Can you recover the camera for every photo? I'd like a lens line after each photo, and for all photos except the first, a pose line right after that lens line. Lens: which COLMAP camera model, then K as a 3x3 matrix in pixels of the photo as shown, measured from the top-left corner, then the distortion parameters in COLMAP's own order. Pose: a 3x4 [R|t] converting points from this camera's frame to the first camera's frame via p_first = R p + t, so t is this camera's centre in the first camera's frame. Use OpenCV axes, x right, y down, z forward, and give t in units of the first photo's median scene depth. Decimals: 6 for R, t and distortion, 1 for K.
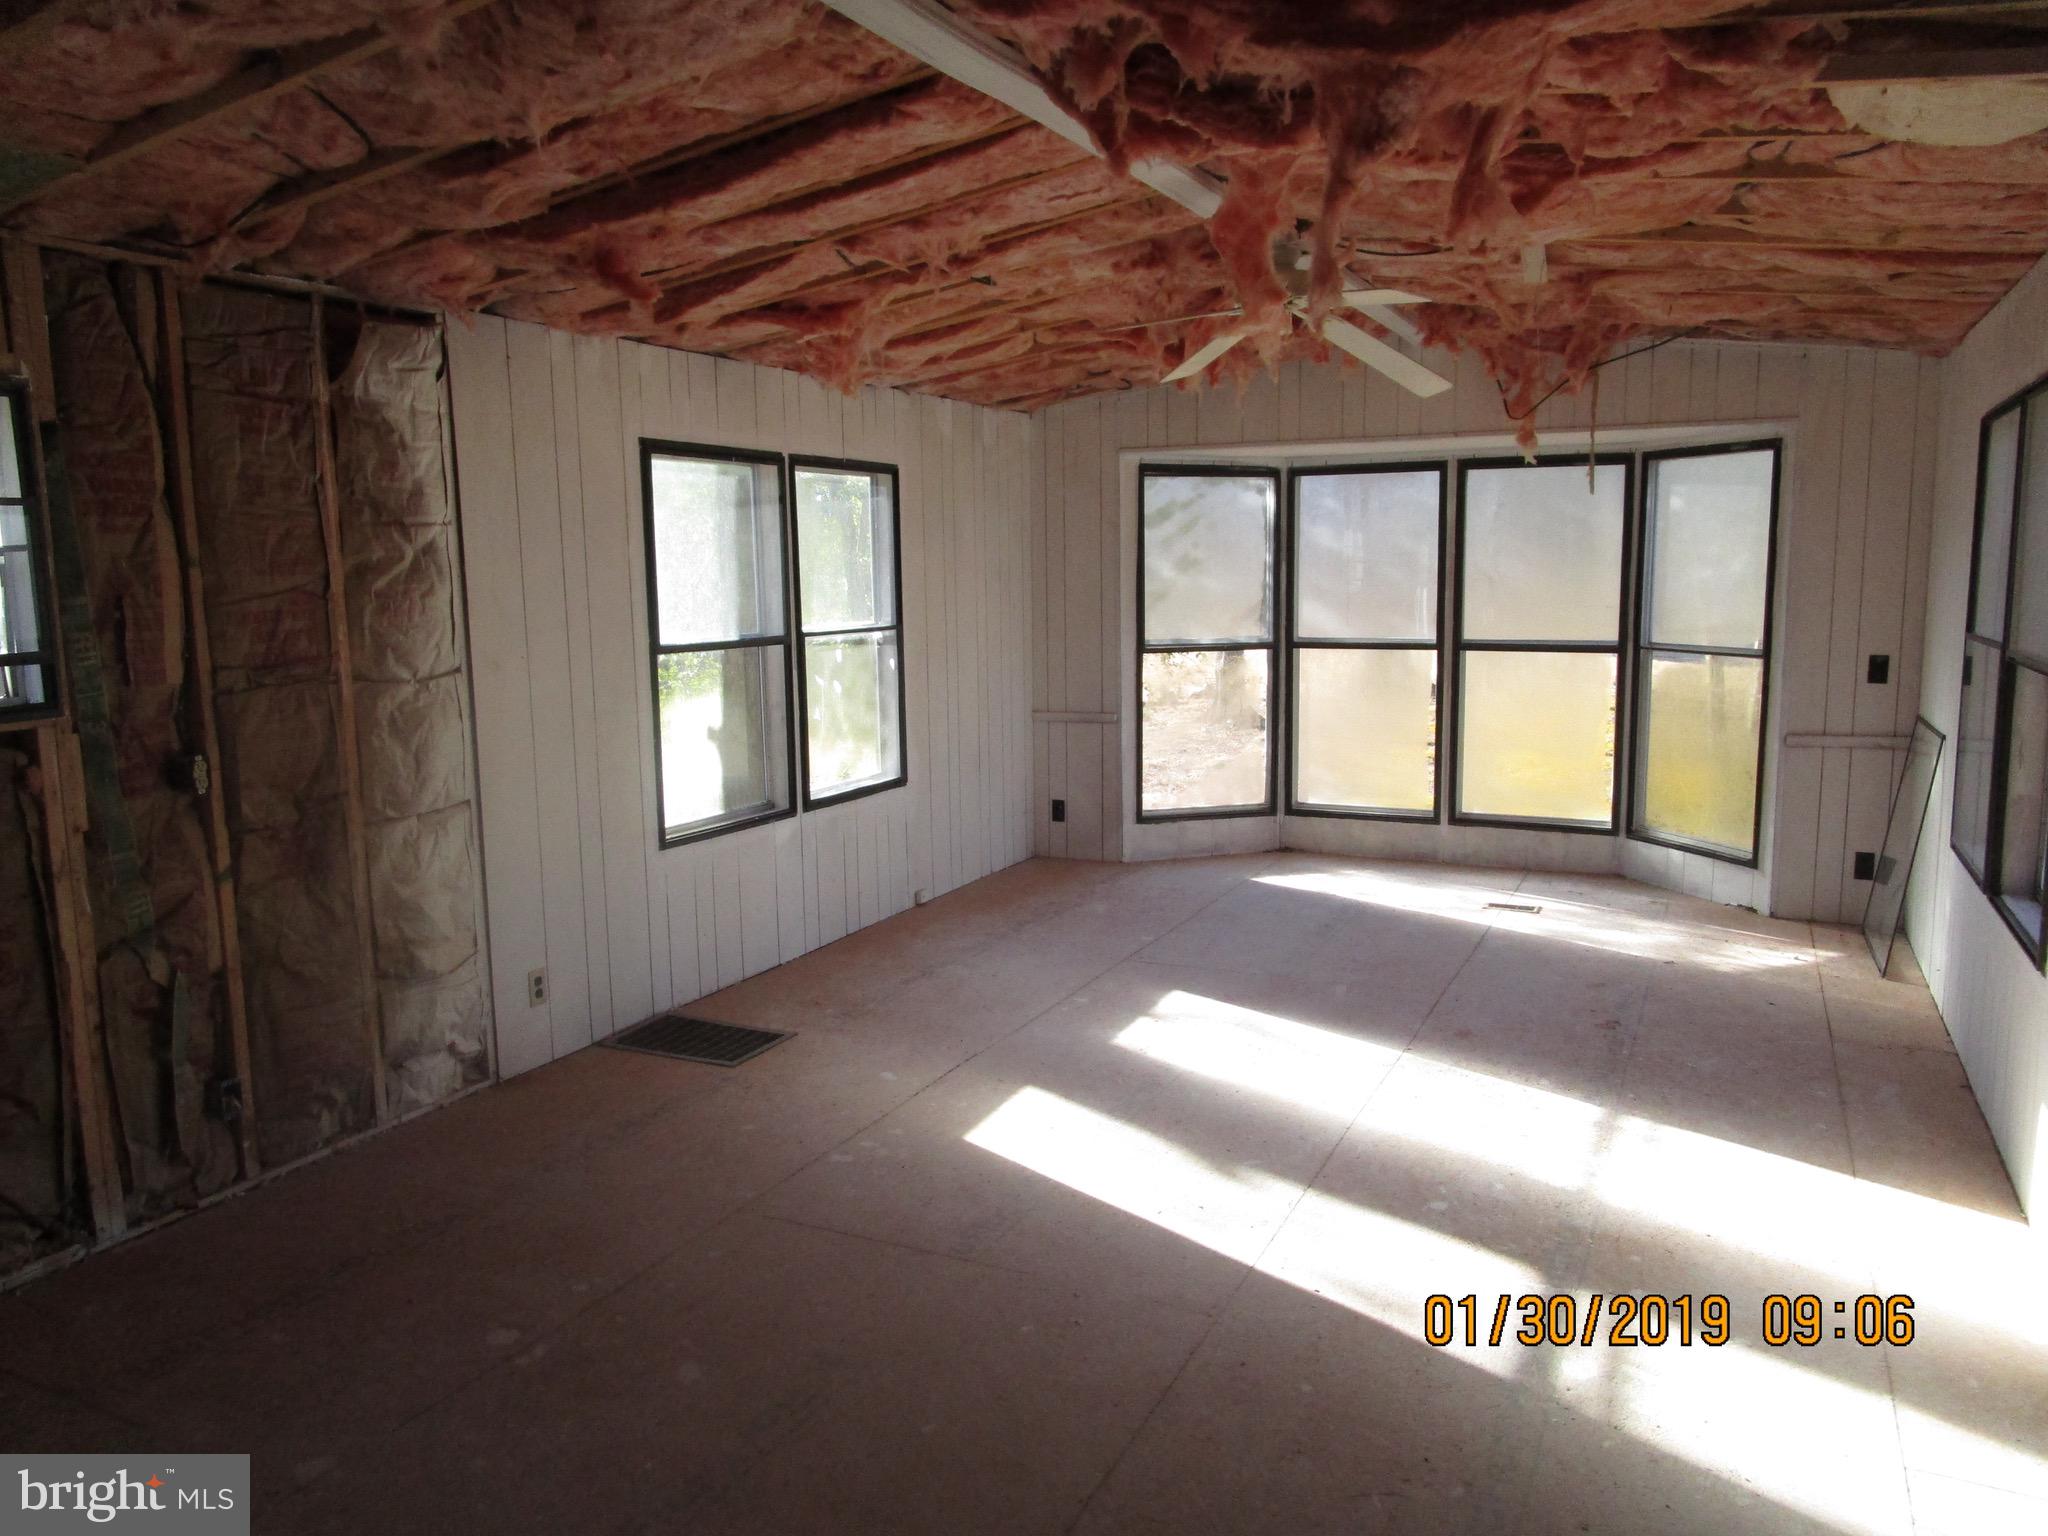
lens RADIAL K [[1455.4, 0, 1016.6], [0, 1455.4, 773.7], [0, 0, 1]] dist [-0.038016, 0.022109]
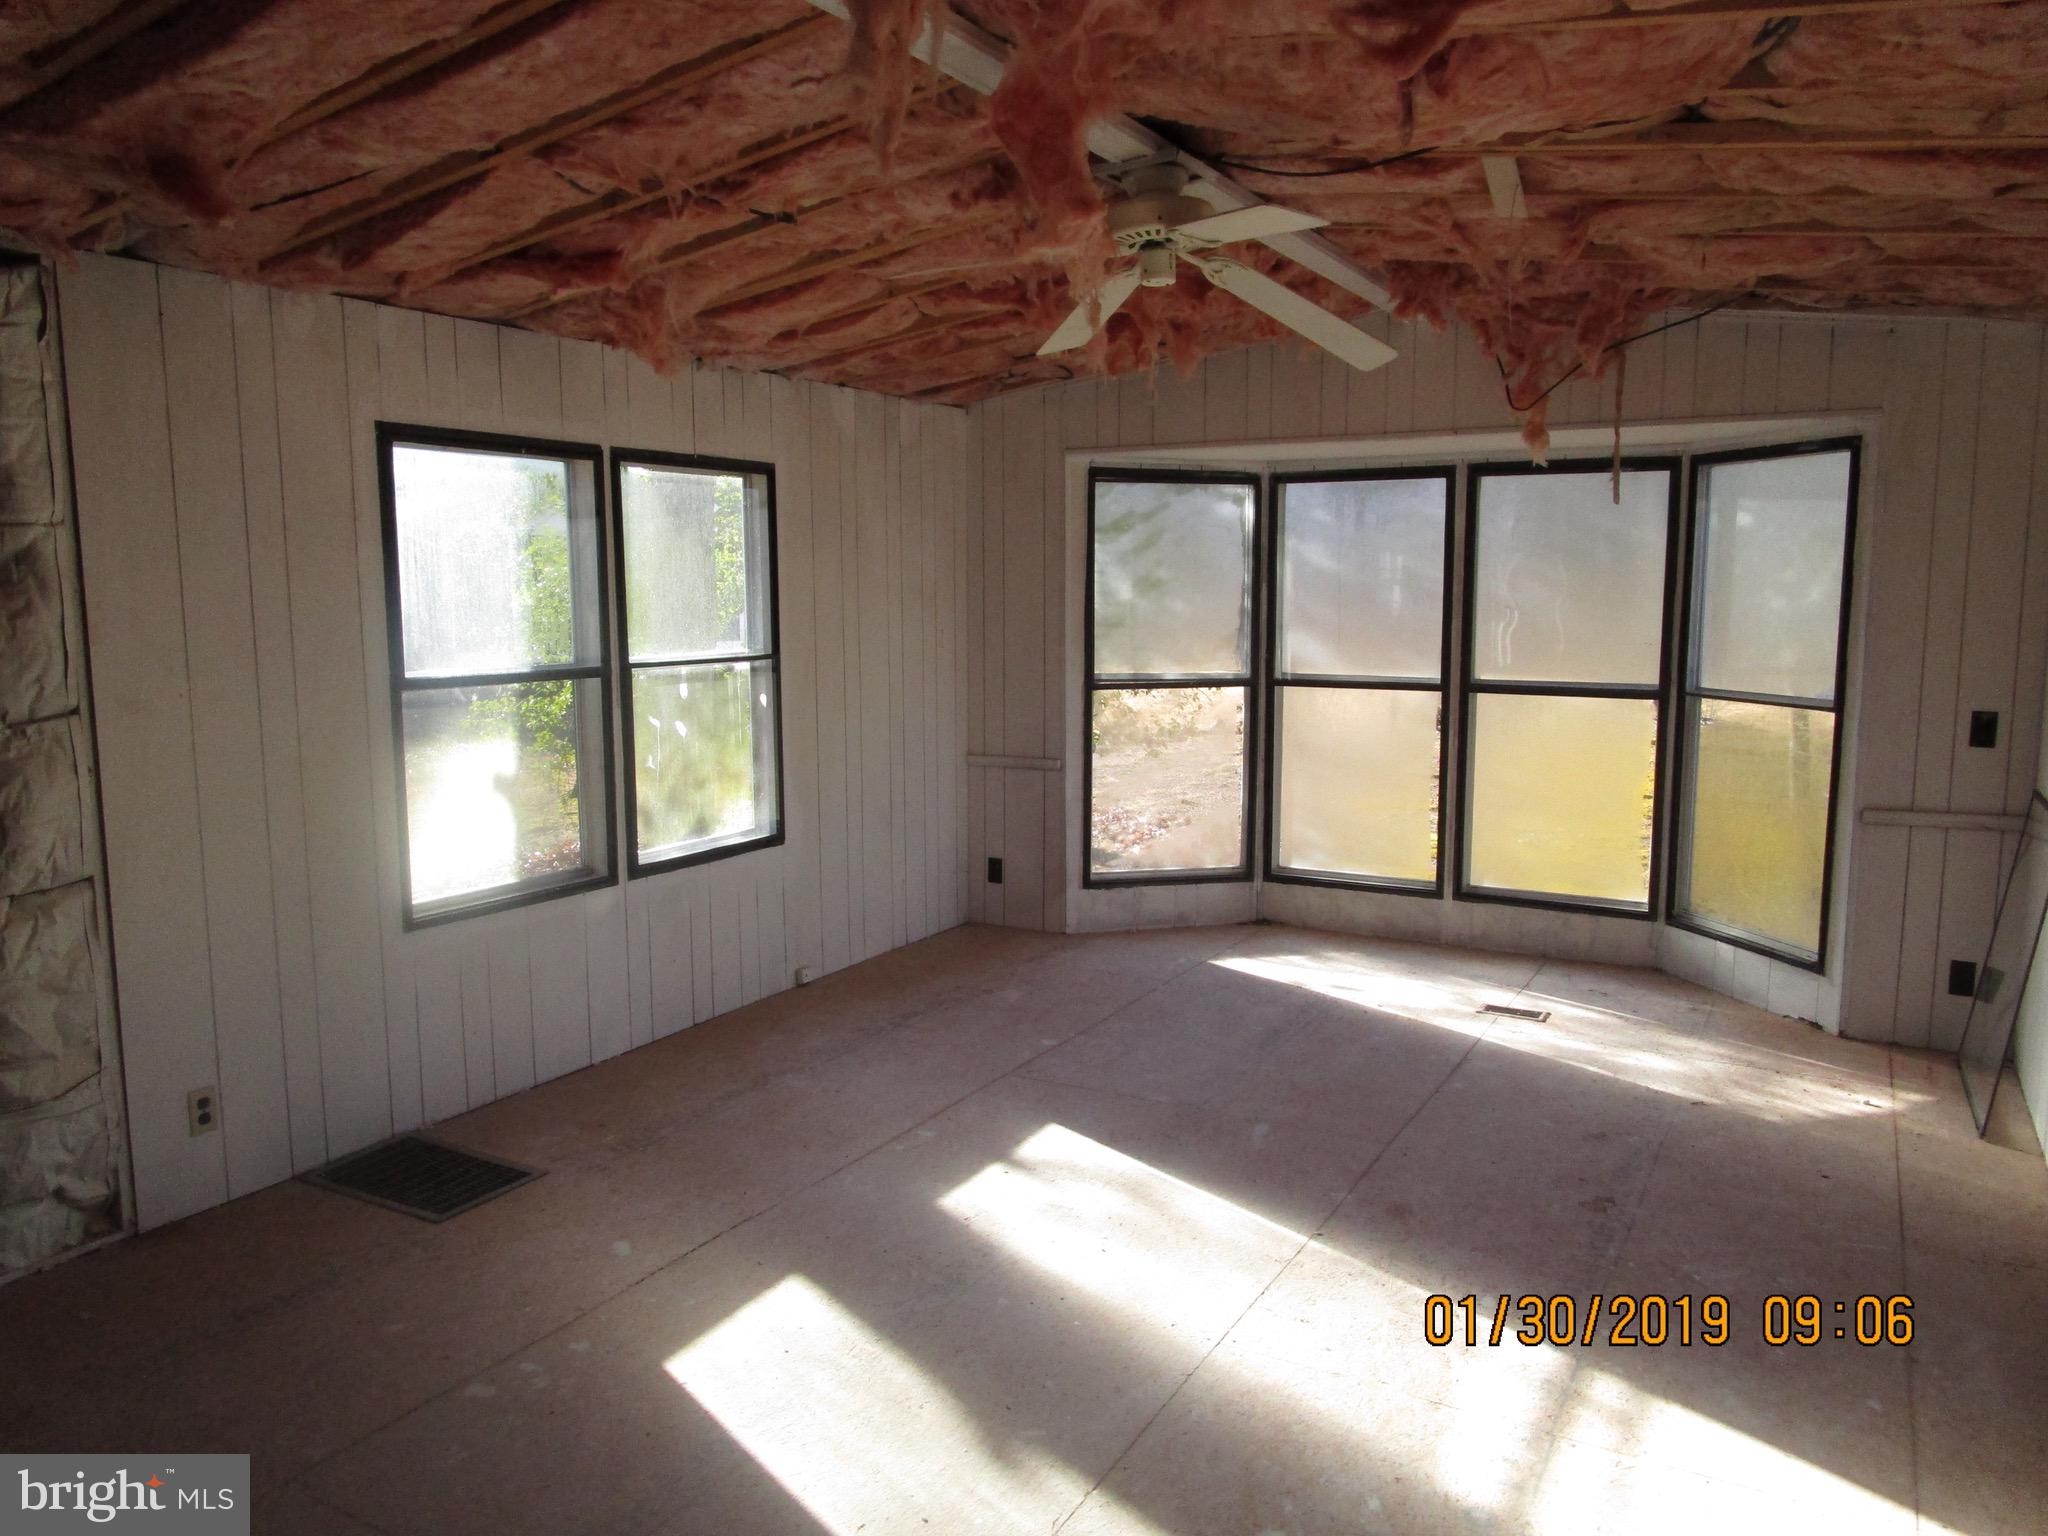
lens RADIAL K [[1455.4, 0, 1016.6], [0, 1455.4, 773.7], [0, 0, 1]] dist [-0.038016, 0.022109]
pose [[0.997865, 0.020006, -0.062167, 0.123140], [-0.020787, 0.999713, -0.011948, -0.028427], [0.061910, 0.013214, 0.997994, 0.188103]]
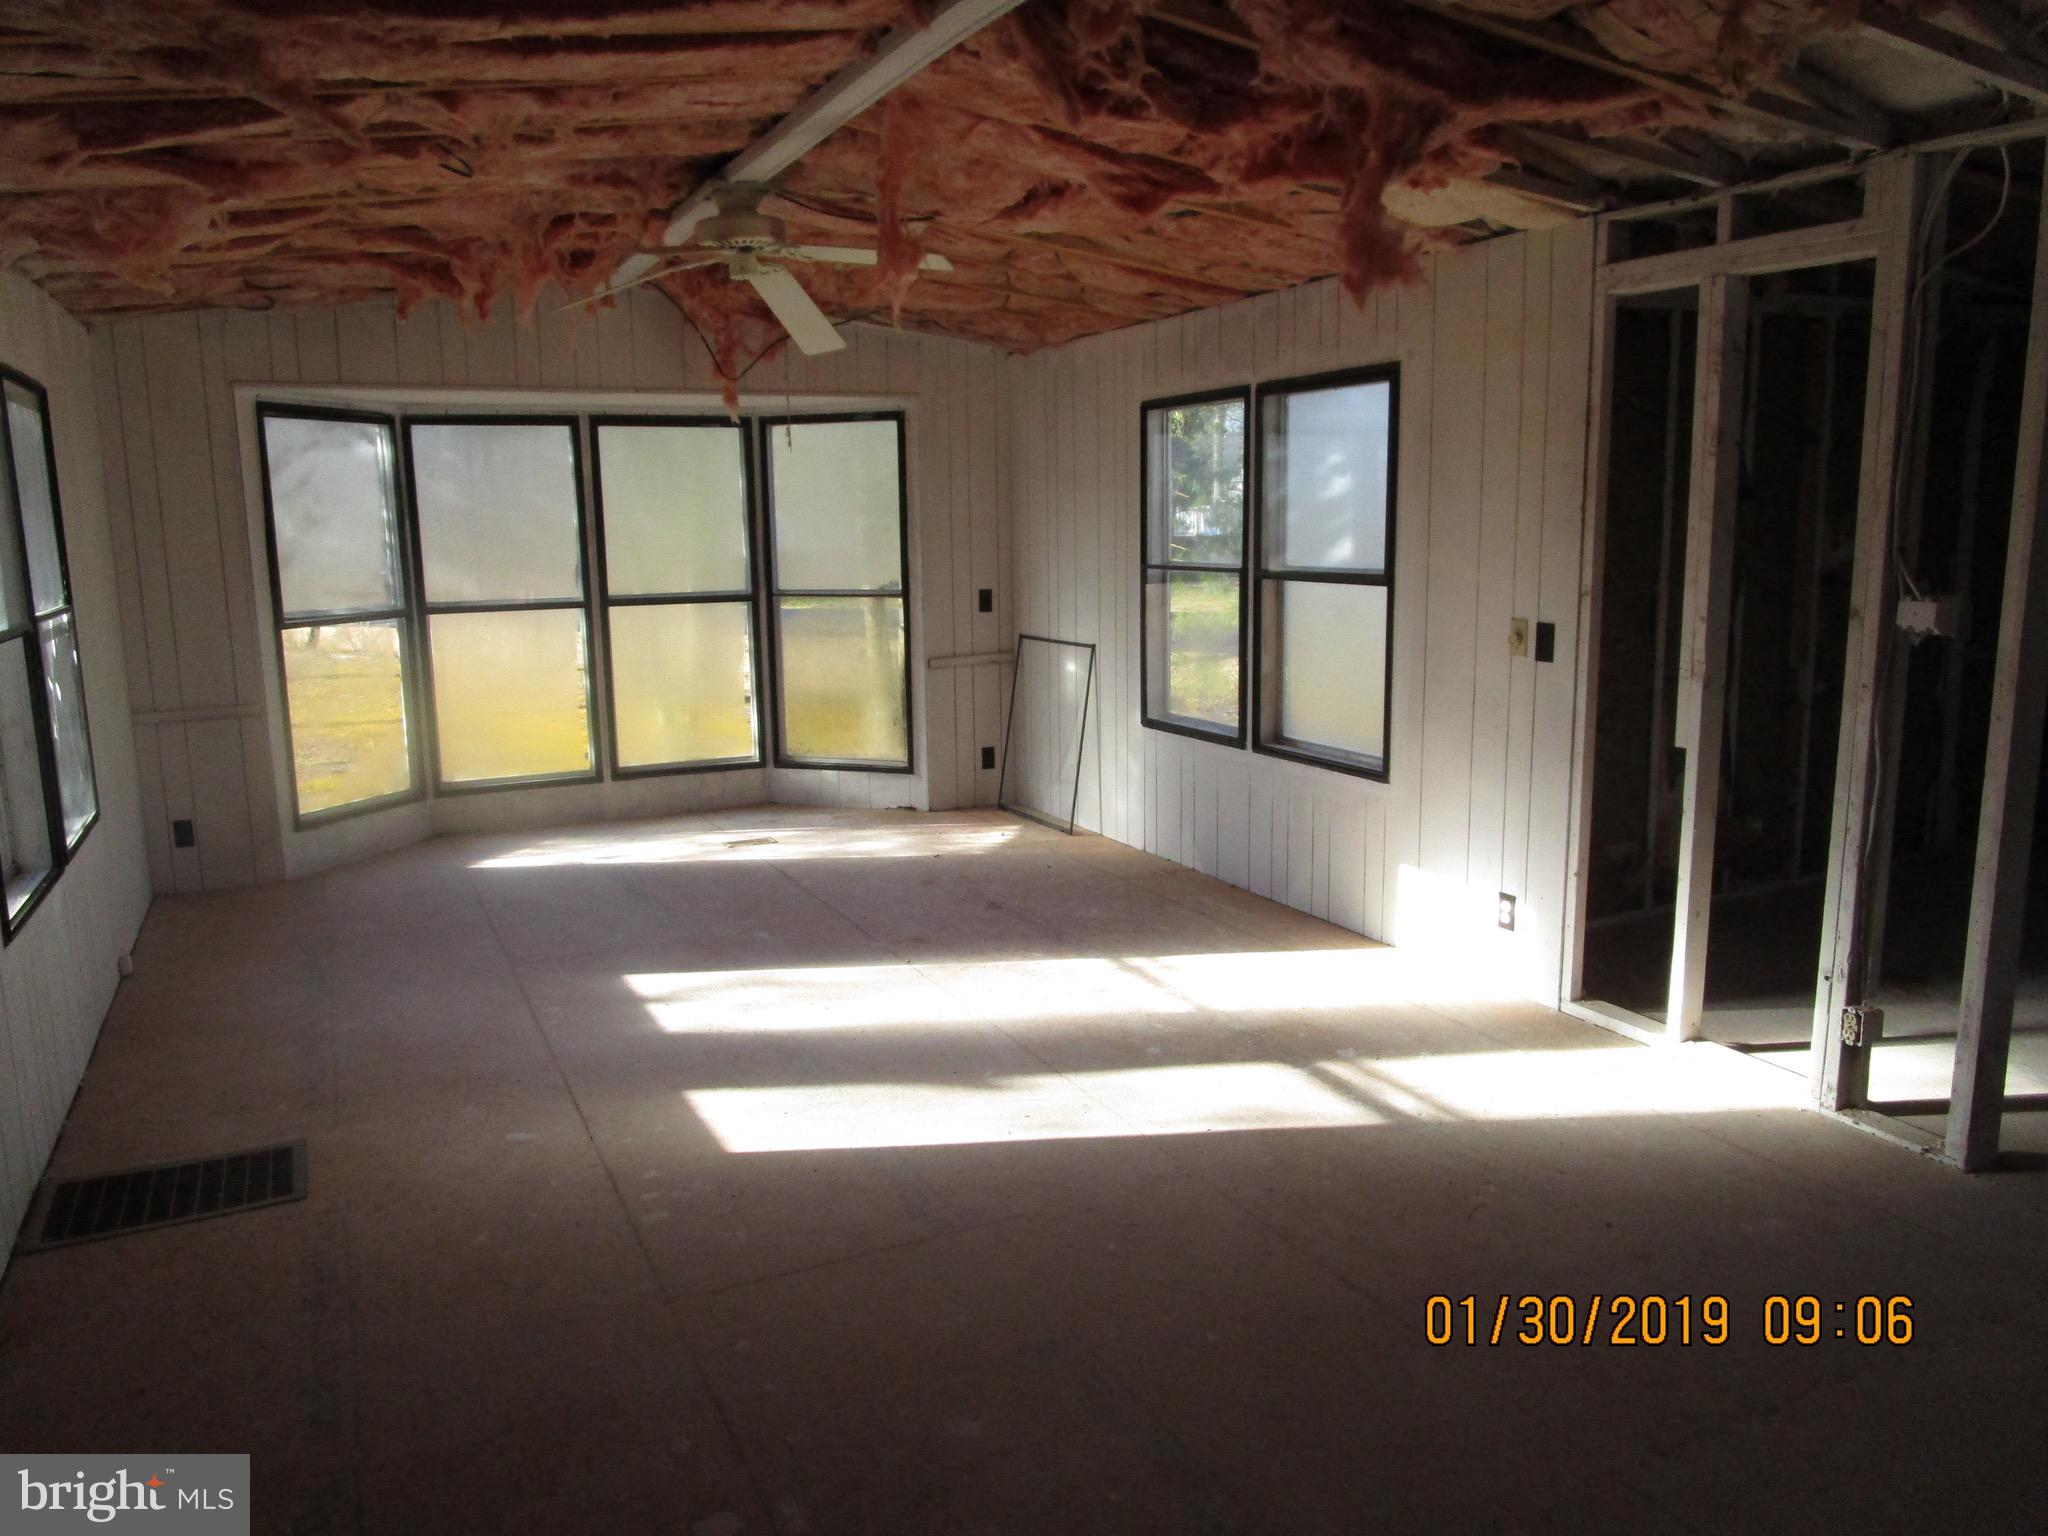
lens RADIAL K [[1455.4, 0, 1016.6], [0, 1455.4, 773.7], [0, 0, 1]] dist [-0.038016, 0.022109]
pose [[0.610655, -0.135056, 0.780295, -0.400099], [0.118702, 0.989828, 0.078428, -0.019660], [-0.782950, 0.044730, 0.620474, 0.199644]]
